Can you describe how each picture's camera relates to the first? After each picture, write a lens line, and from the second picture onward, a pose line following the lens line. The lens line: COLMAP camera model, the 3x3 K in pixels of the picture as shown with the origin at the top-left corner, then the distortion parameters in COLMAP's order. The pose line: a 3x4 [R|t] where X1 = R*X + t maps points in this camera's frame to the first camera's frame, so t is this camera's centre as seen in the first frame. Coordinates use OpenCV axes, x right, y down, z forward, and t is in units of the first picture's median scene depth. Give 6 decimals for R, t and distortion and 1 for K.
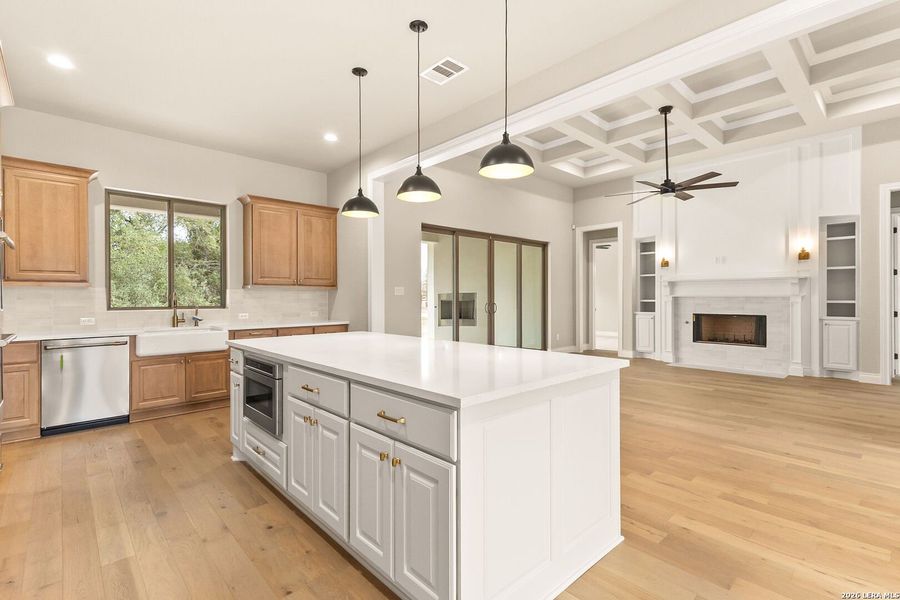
lens RADIAL K [[452.3, 0, 449.9], [0, 452.3, 300.6], [0, 0, 1]] dist [-0.002877, 0.001012]
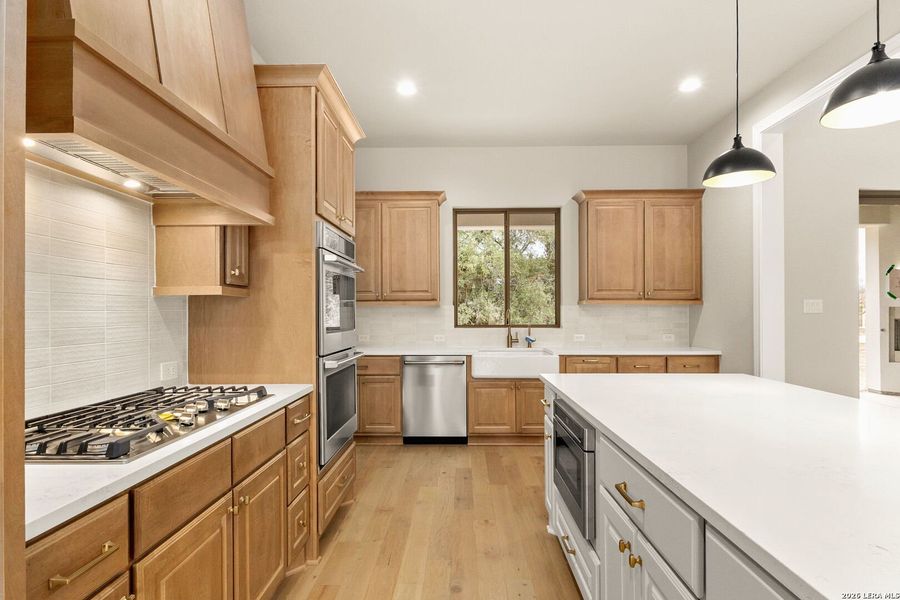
lens RADIAL K [[506.2, 0, 435.7], [0, 506.2, 312.7], [0, 0, 1]] dist [0.007762, -0.005587]
pose [[0.739190, -0.003407, -0.673488, -0.026148], [-0.000223, 0.999986, -0.005304, -0.007665], [0.673497, 0.004071, 0.739179, 0.146329]]
